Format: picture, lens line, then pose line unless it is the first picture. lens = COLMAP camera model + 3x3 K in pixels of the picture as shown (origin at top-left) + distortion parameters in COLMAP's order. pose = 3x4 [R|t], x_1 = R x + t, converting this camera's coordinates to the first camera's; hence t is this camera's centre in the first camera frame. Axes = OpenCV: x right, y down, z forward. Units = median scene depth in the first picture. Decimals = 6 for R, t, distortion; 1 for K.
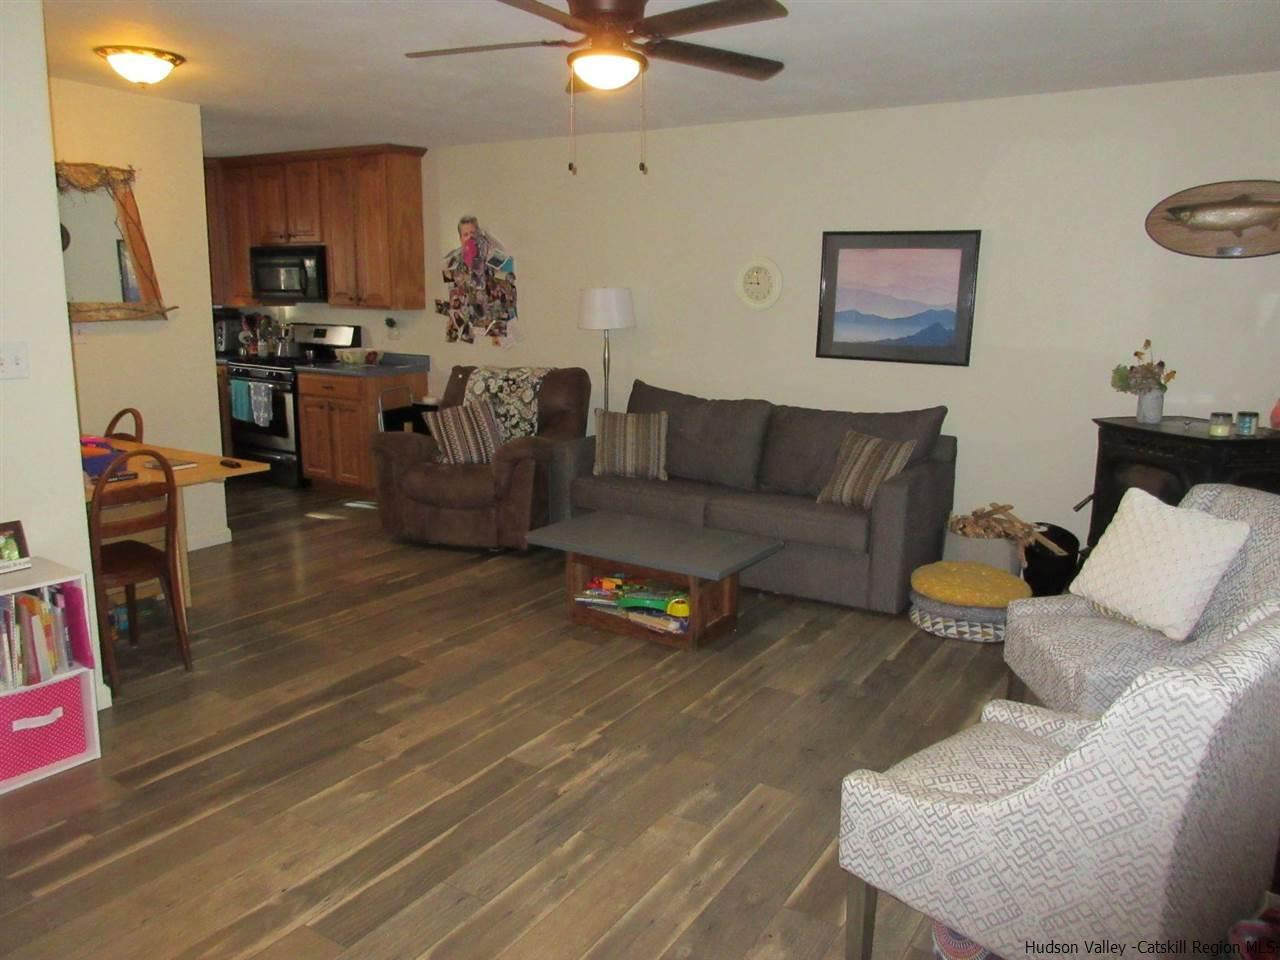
lens RADIAL K [[972.1, 0, 647.5], [0, 972.1, 480.3], [0, 0, 1]] dist [0.043930, 0.002125]
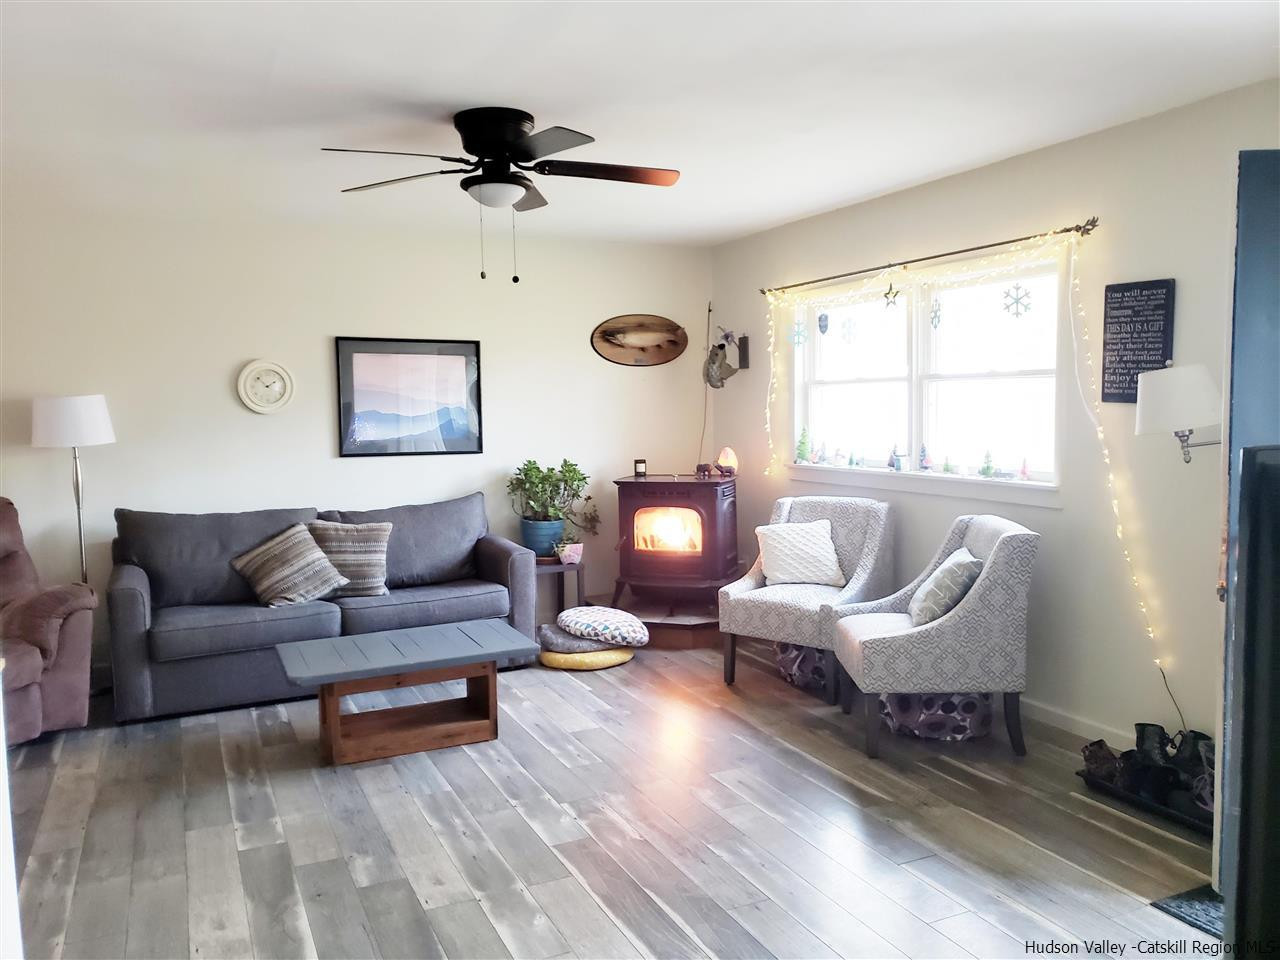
lens RADIAL K [[972.1, 0, 647.5], [0, 972.1, 480.3], [0, 0, 1]] dist [0.043930, 0.002125]
pose [[0.556407, -0.098159, 0.825092, -0.663468], [0.185248, 0.982659, -0.008020, -0.046206], [-0.809997, 0.157309, 0.564942, 0.217678]]
